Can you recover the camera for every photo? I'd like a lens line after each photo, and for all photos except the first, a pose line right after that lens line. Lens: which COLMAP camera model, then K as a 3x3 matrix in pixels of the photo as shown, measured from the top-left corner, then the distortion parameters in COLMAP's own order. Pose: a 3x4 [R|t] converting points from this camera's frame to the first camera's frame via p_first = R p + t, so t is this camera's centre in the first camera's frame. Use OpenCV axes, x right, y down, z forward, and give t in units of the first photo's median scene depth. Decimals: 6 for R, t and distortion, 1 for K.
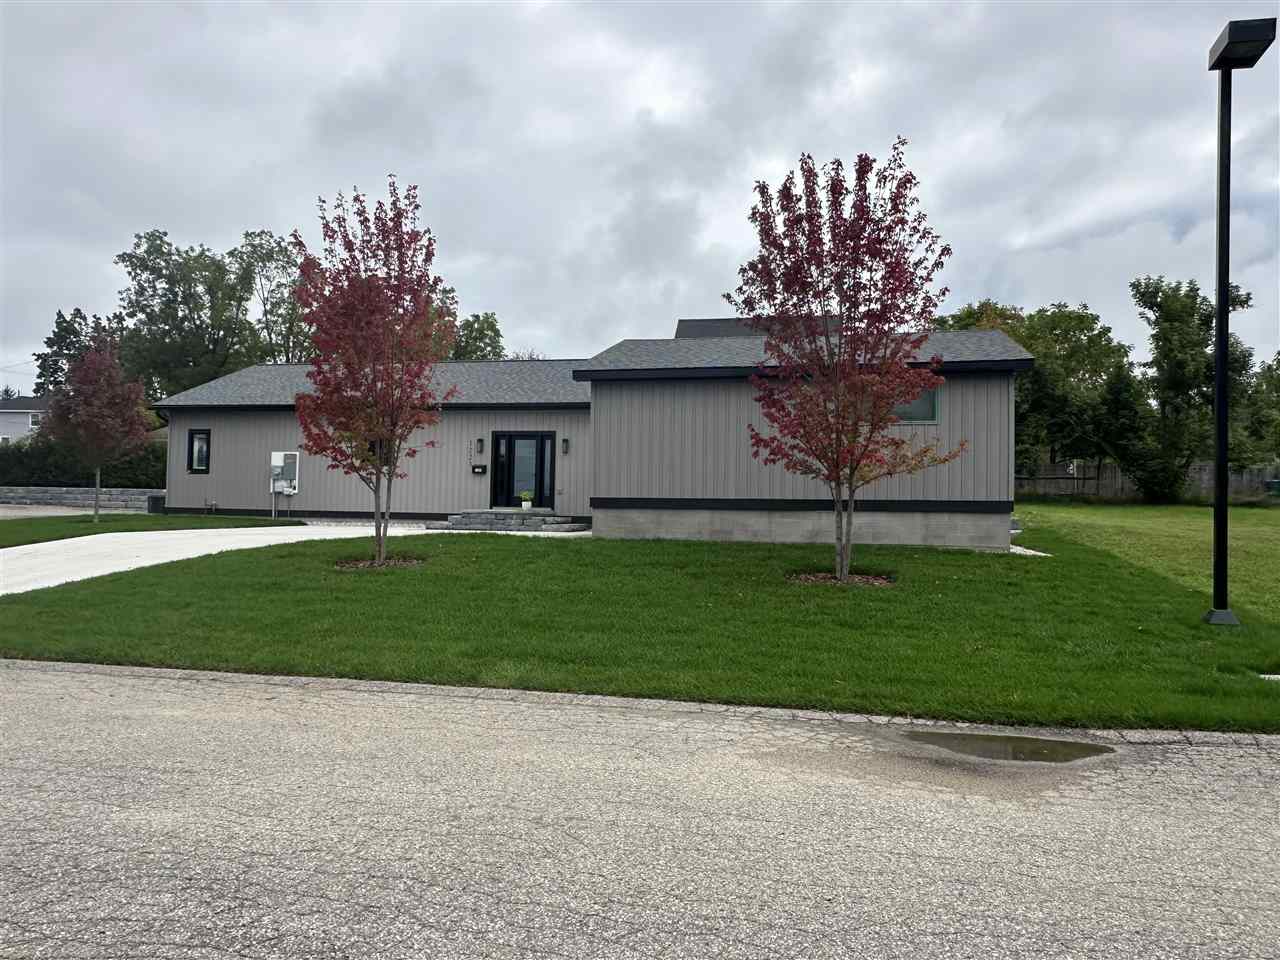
lens RADIAL K [[875.7, 0, 640.0], [0, 875.7, 480.0], [0, 0, 1]] dist [0.002675, 0.000982]
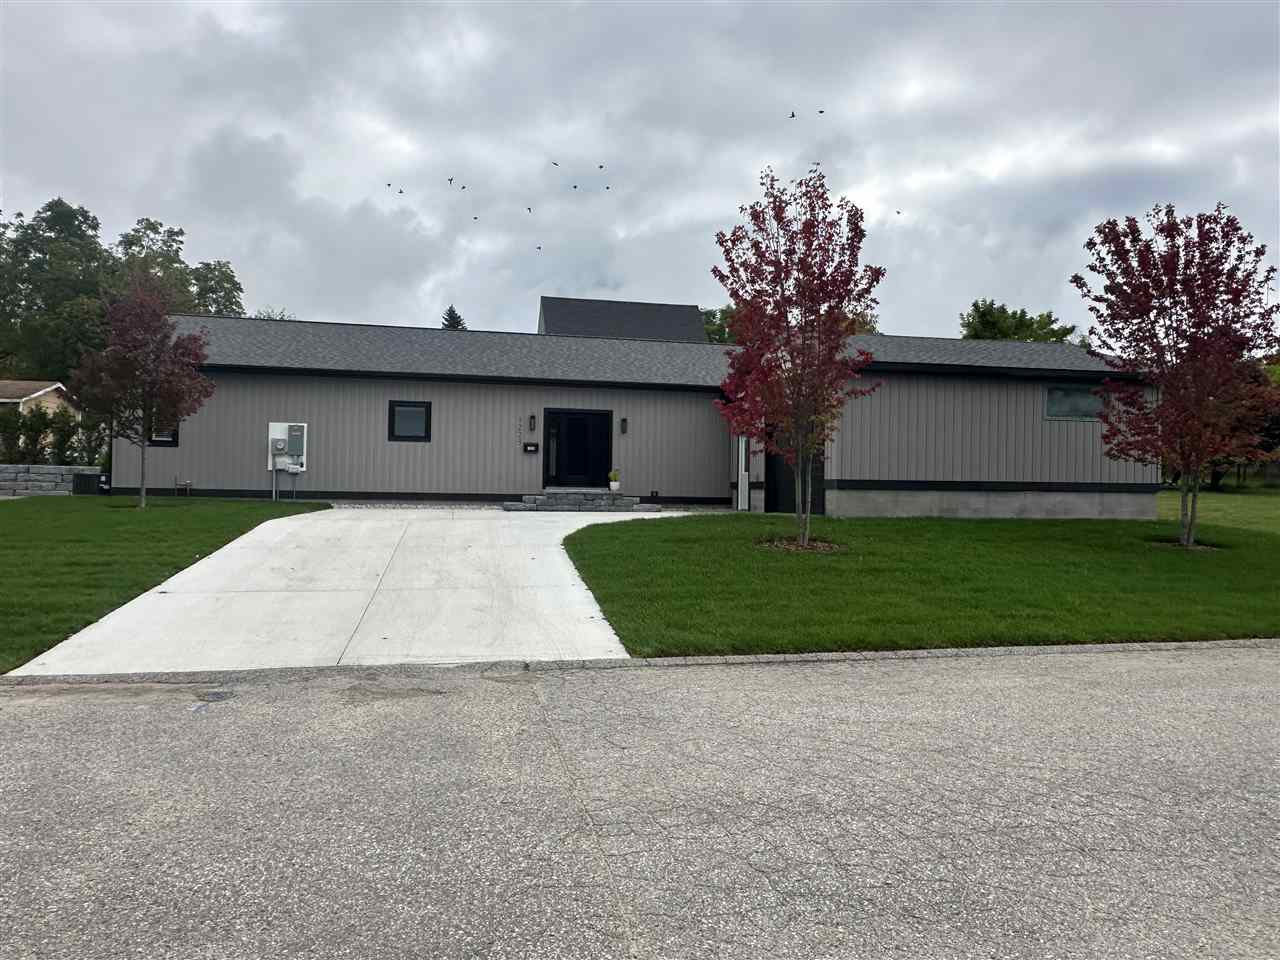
lens RADIAL K [[875.7, 0, 640.0], [0, 875.7, 480.0], [0, 0, 1]] dist [0.002675, 0.000982]
pose [[0.915295, 0.001398, 0.402782, -0.462611], [-0.012454, 0.999614, 0.024831, -0.002013], [-0.402592, -0.027744, 0.914959, 0.076353]]
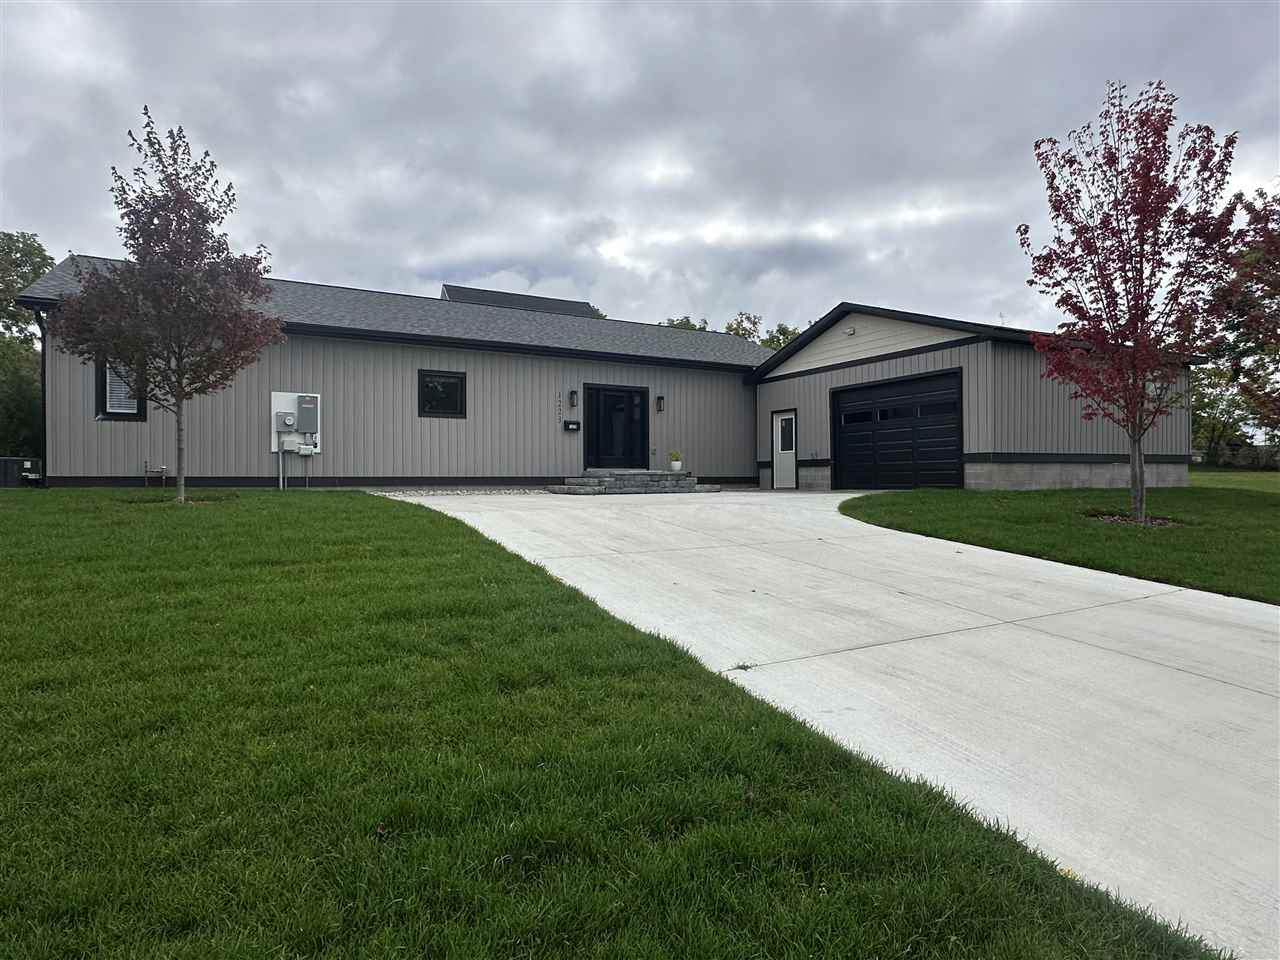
lens RADIAL K [[734.0, 0, 640.0], [0, 734.0, 480.0], [0, 0, 1]] dist [-0.034290, 0.070417]
pose [[0.748745, -0.021260, 0.662517, -0.623806], [-0.004985, 0.999277, 0.037699, 0.014193], [-0.662840, -0.031530, 0.748097, 0.406394]]
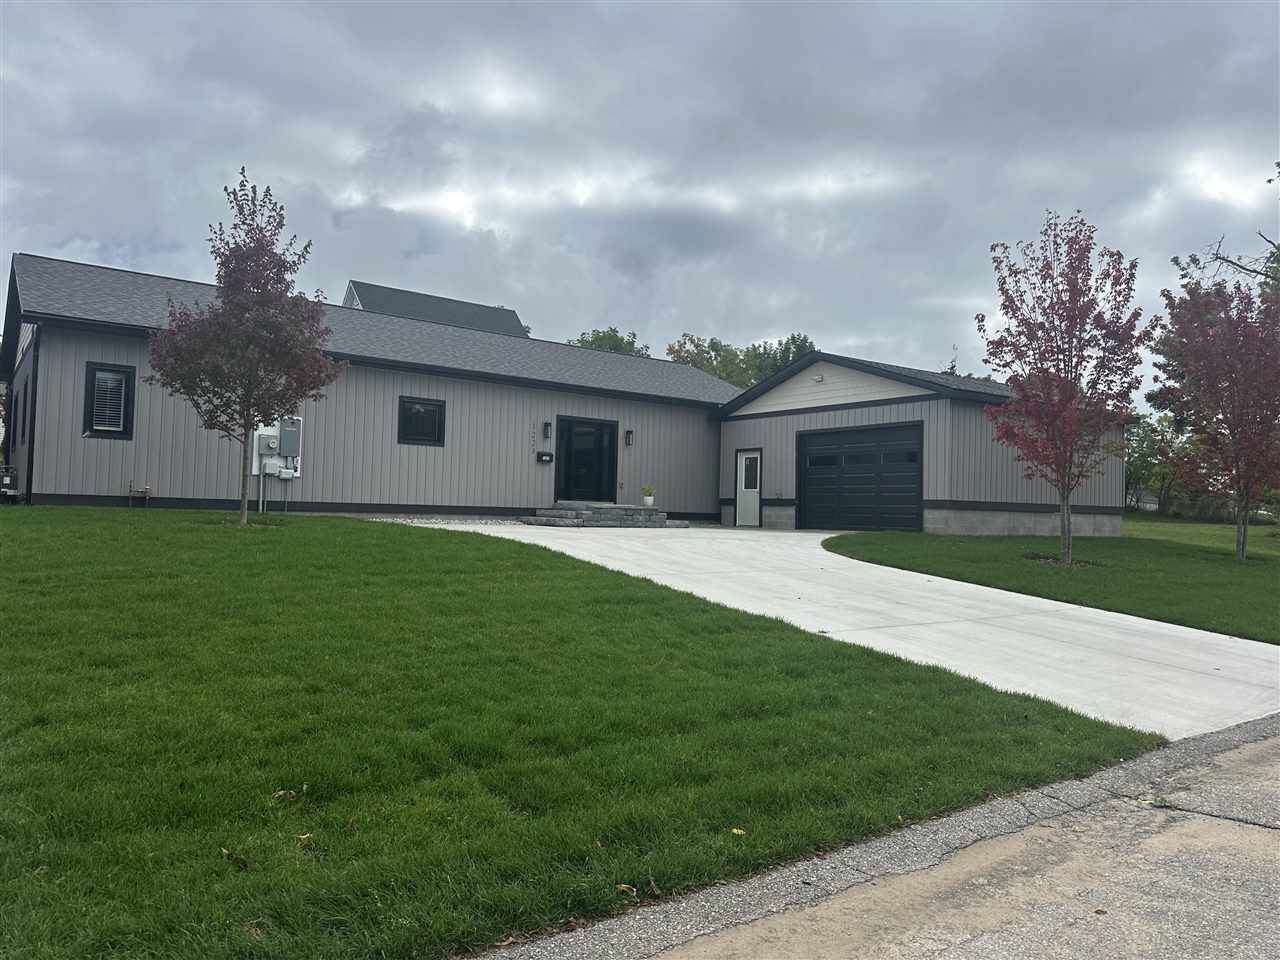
lens RADIAL K [[889.4, 0, 640.0], [0, 889.4, 480.0], [0, 0, 1]] dist [0.087800, -0.000248]
pose [[0.656939, 0.027069, 0.753458, -0.796484], [-0.041261, 0.999148, 0.000080, 0.006633], [-0.752814, -0.031141, 0.657496, 0.343848]]
